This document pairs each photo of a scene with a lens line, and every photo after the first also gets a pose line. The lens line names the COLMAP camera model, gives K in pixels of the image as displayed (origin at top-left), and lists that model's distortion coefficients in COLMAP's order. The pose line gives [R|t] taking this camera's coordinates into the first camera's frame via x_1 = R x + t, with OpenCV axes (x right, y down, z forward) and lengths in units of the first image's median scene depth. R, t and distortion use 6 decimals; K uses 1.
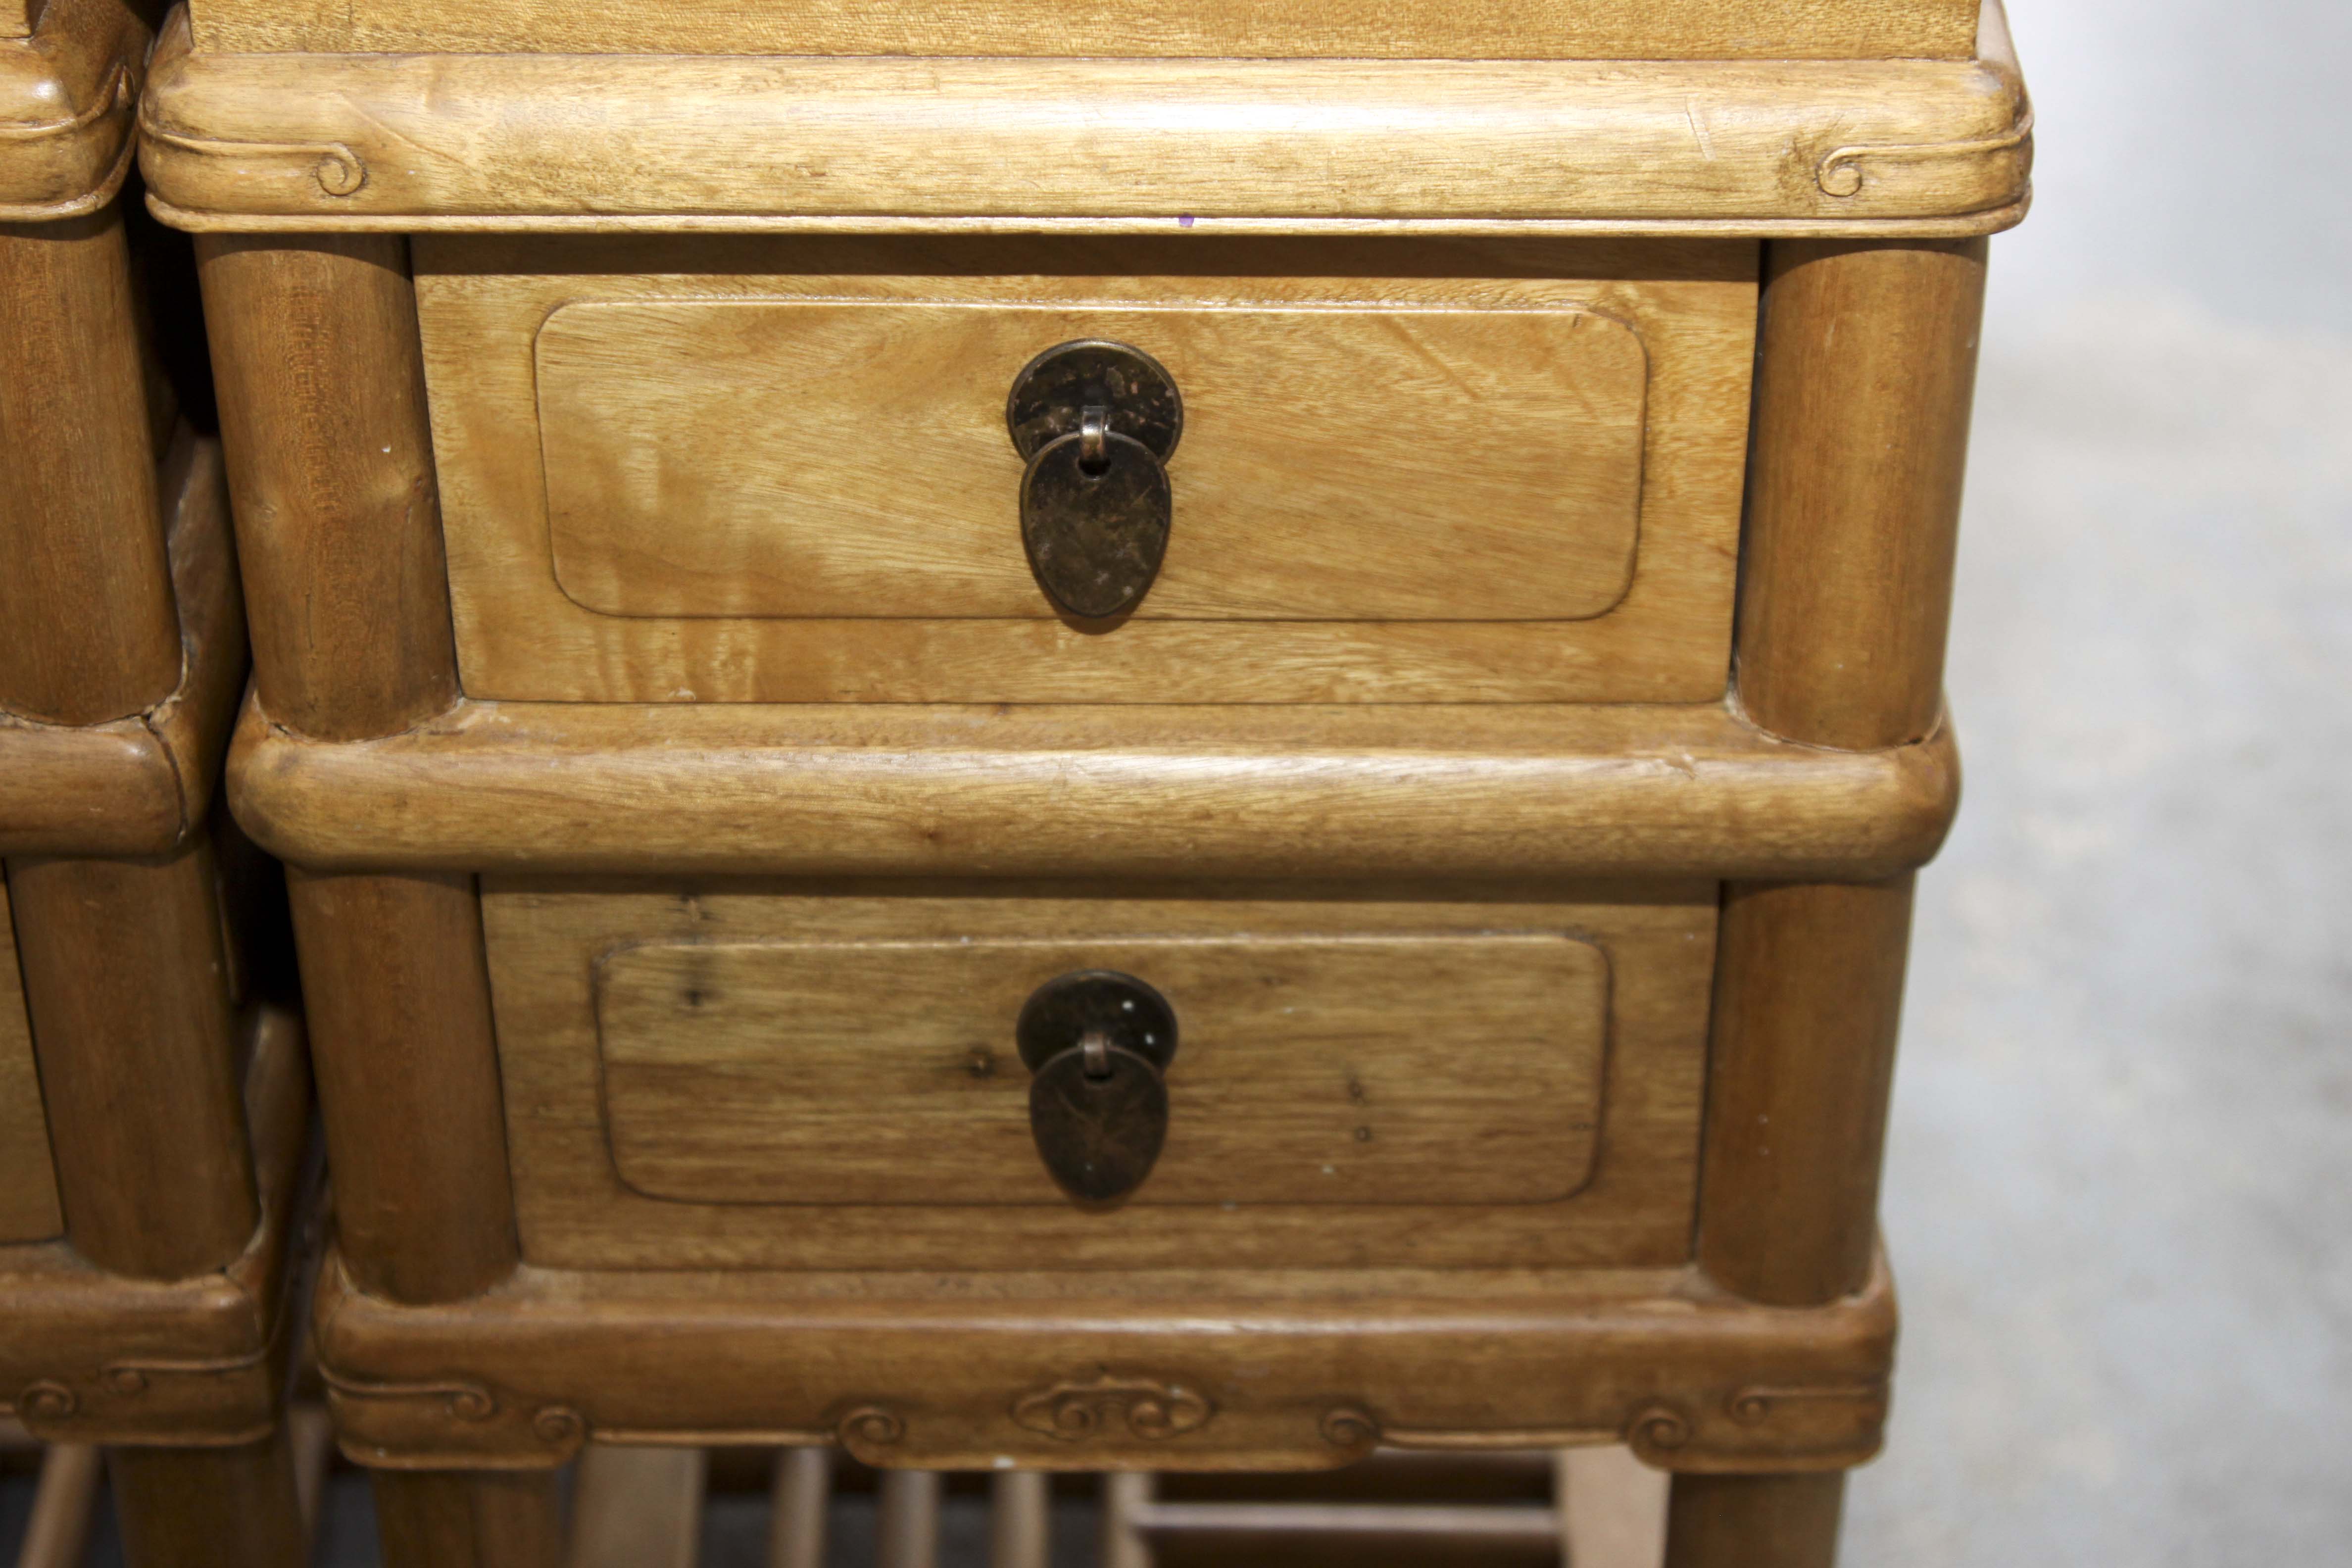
lens RADIAL K [[4841.2, 0, 1186.2], [0, 4841.2, 772.1], [0, 0, 1]] dist [0.094770, 0.081079]
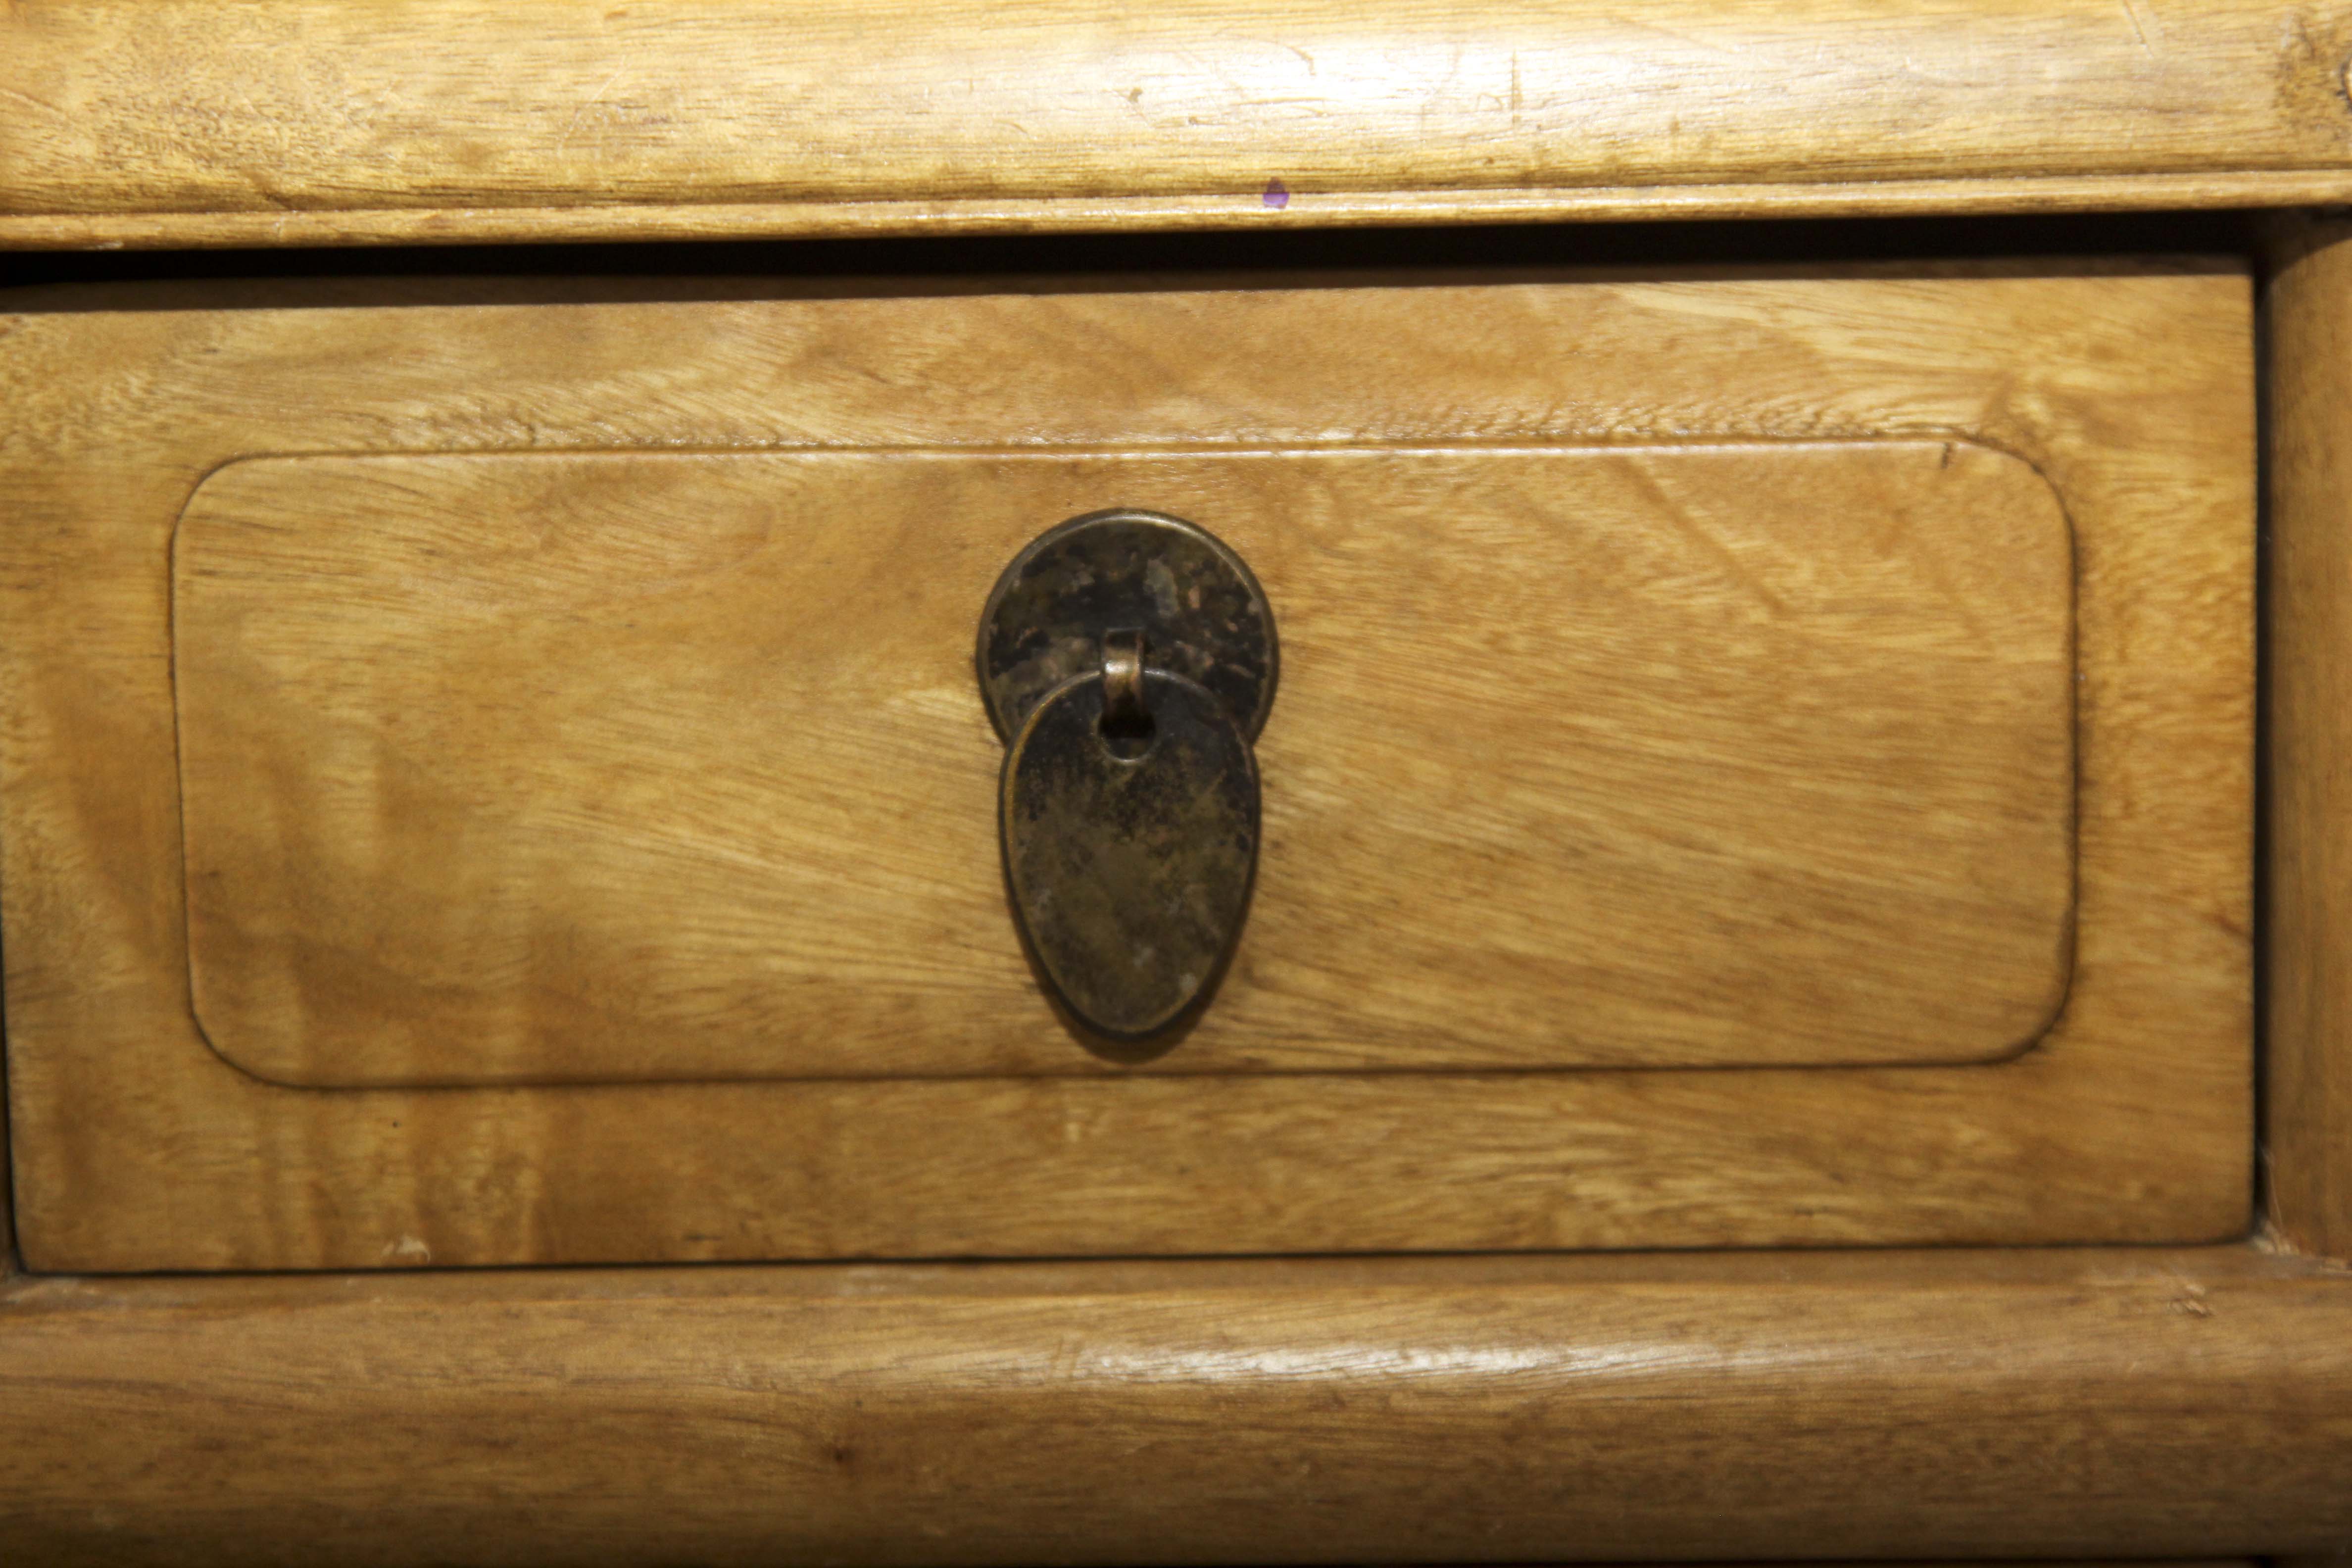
lens RADIAL K [[6911.3, 0, 1176.0], [0, 6911.3, 784.0], [0, 0, 1]] dist [0.222525, 0.191562]
pose [[0.999678, -0.017136, -0.018734, 0.002298], [0.007079, 0.896749, -0.442483, 0.298022], [0.024382, 0.442208, 0.896581, 0.250966]]
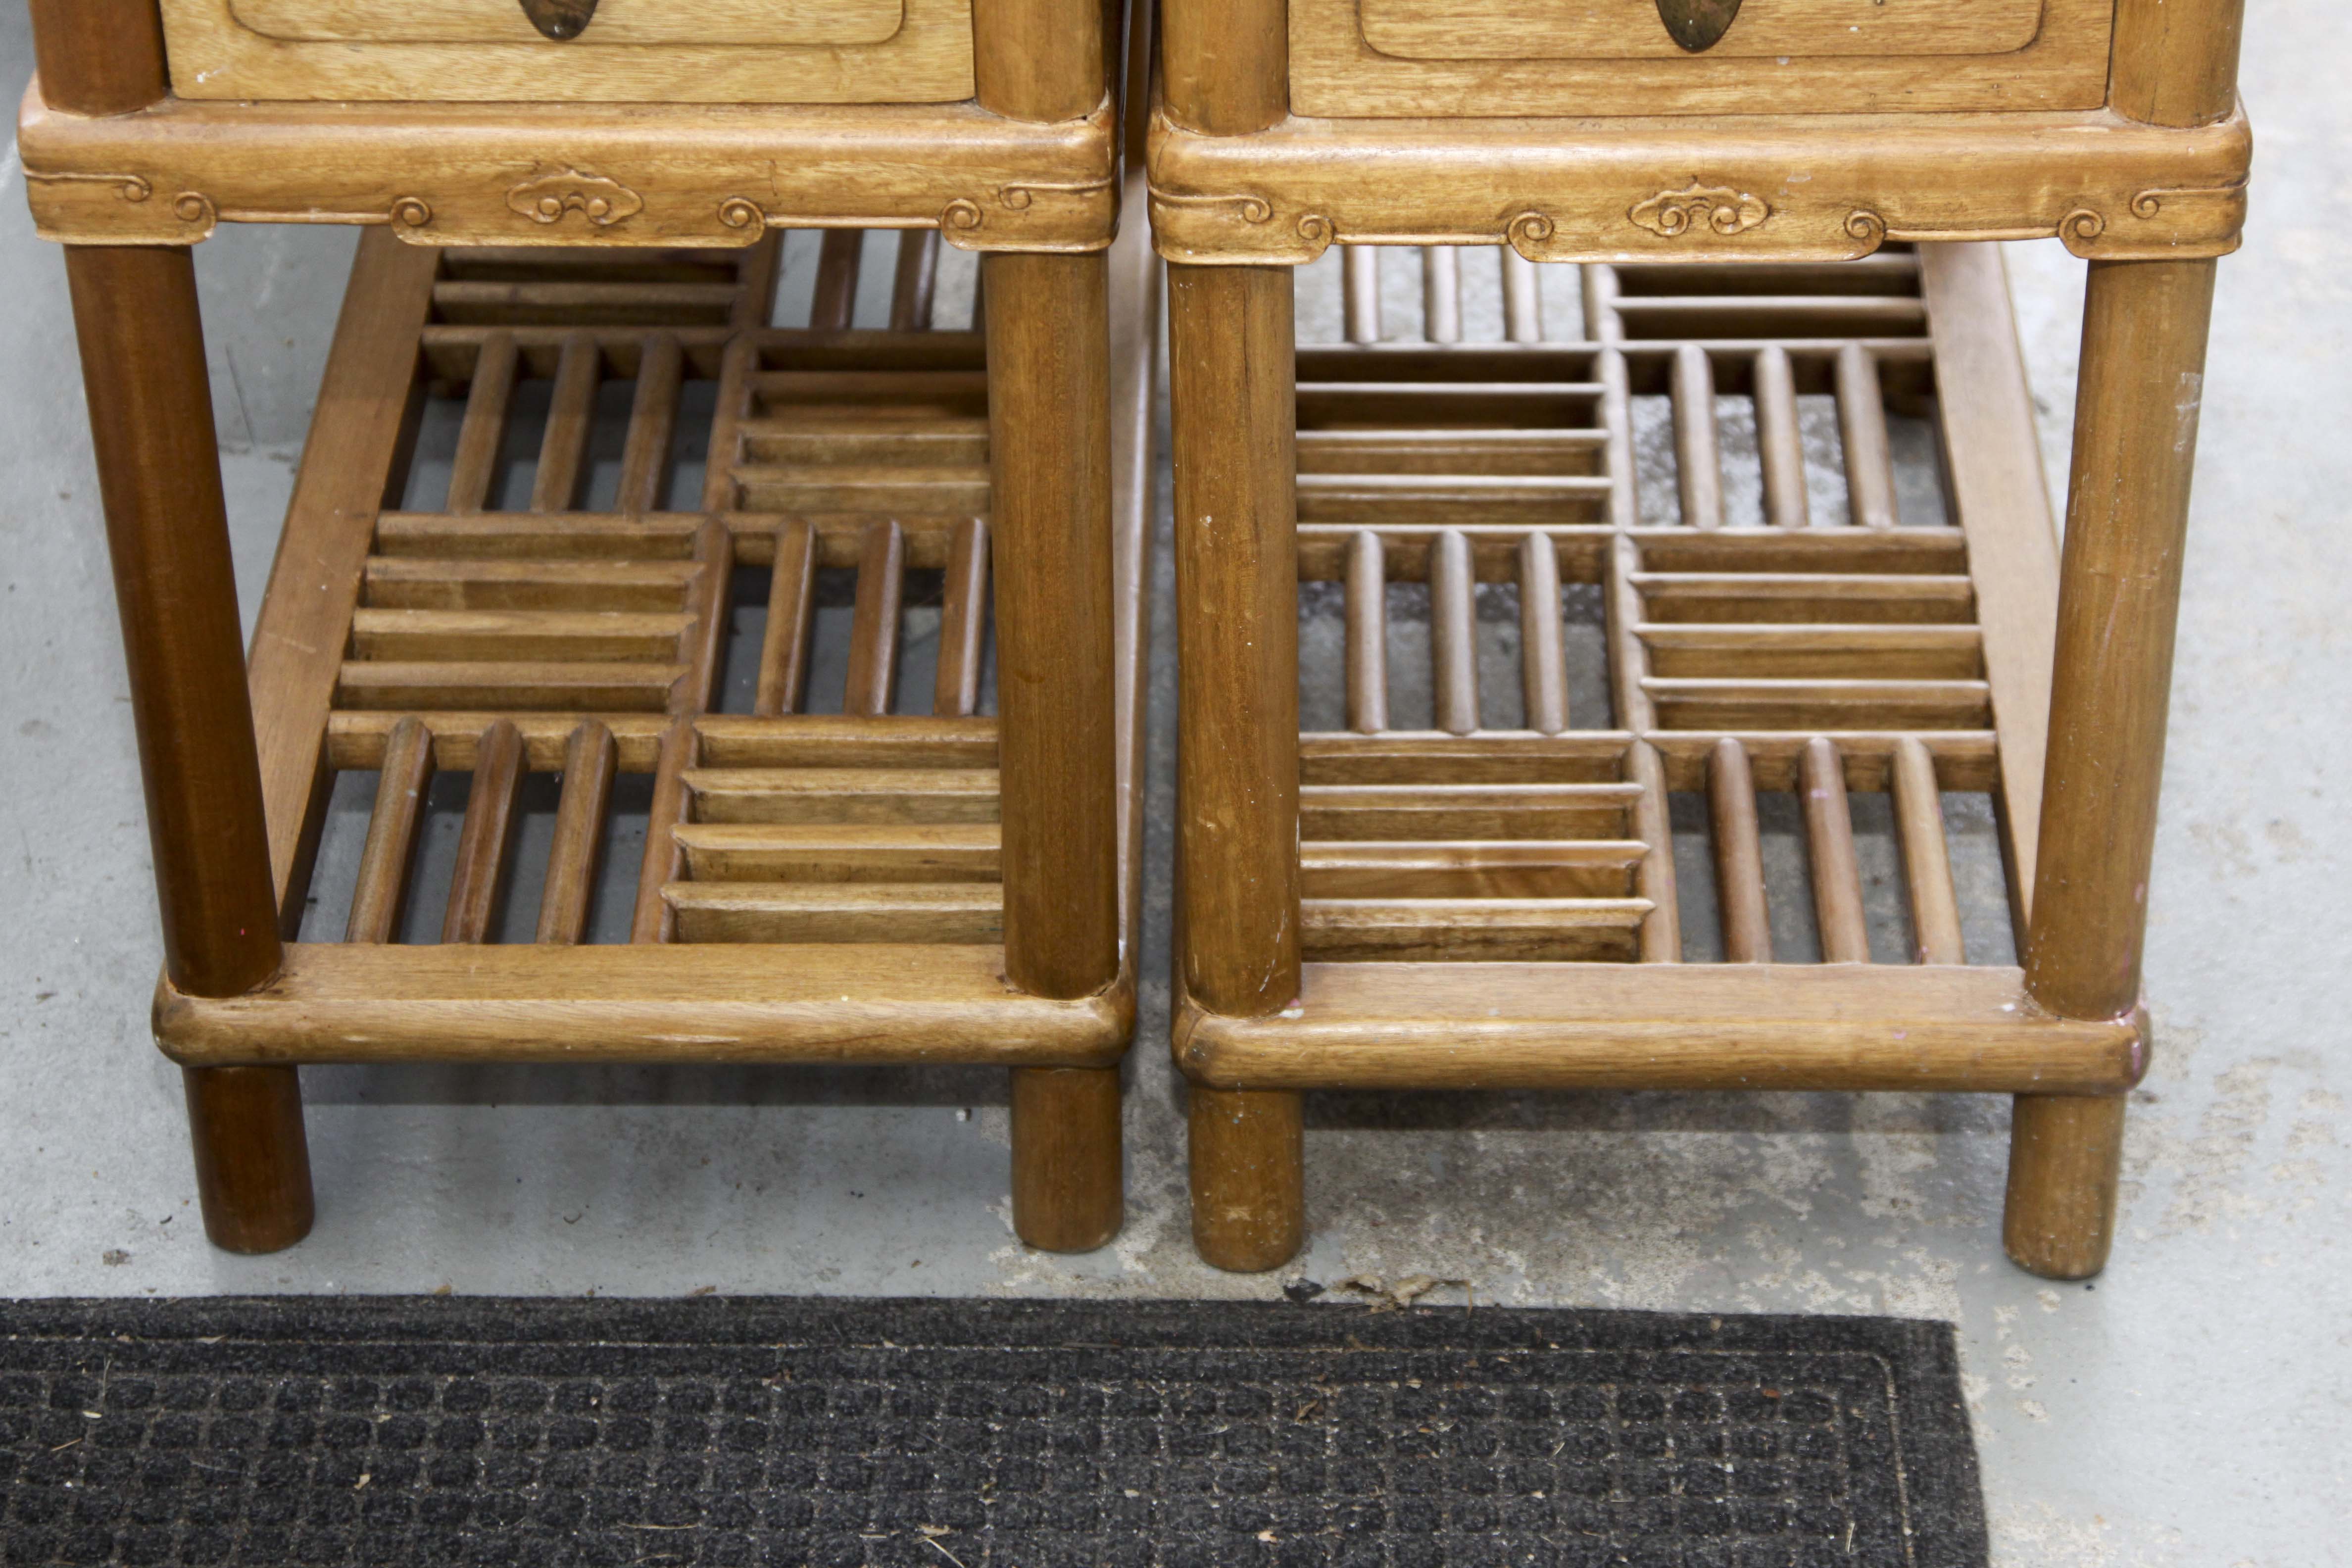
lens RADIAL K [[5826.5, 0, 1176.0], [0, 5826.5, 784.0], [0, 0, 1]] dist [0.175359, 0.486239]
pose [[0.999682, -0.002703, -0.025085, -0.140003], [0.001941, 0.999538, -0.030332, 0.387967], [0.025155, 0.030273, 0.999225, -0.805078]]
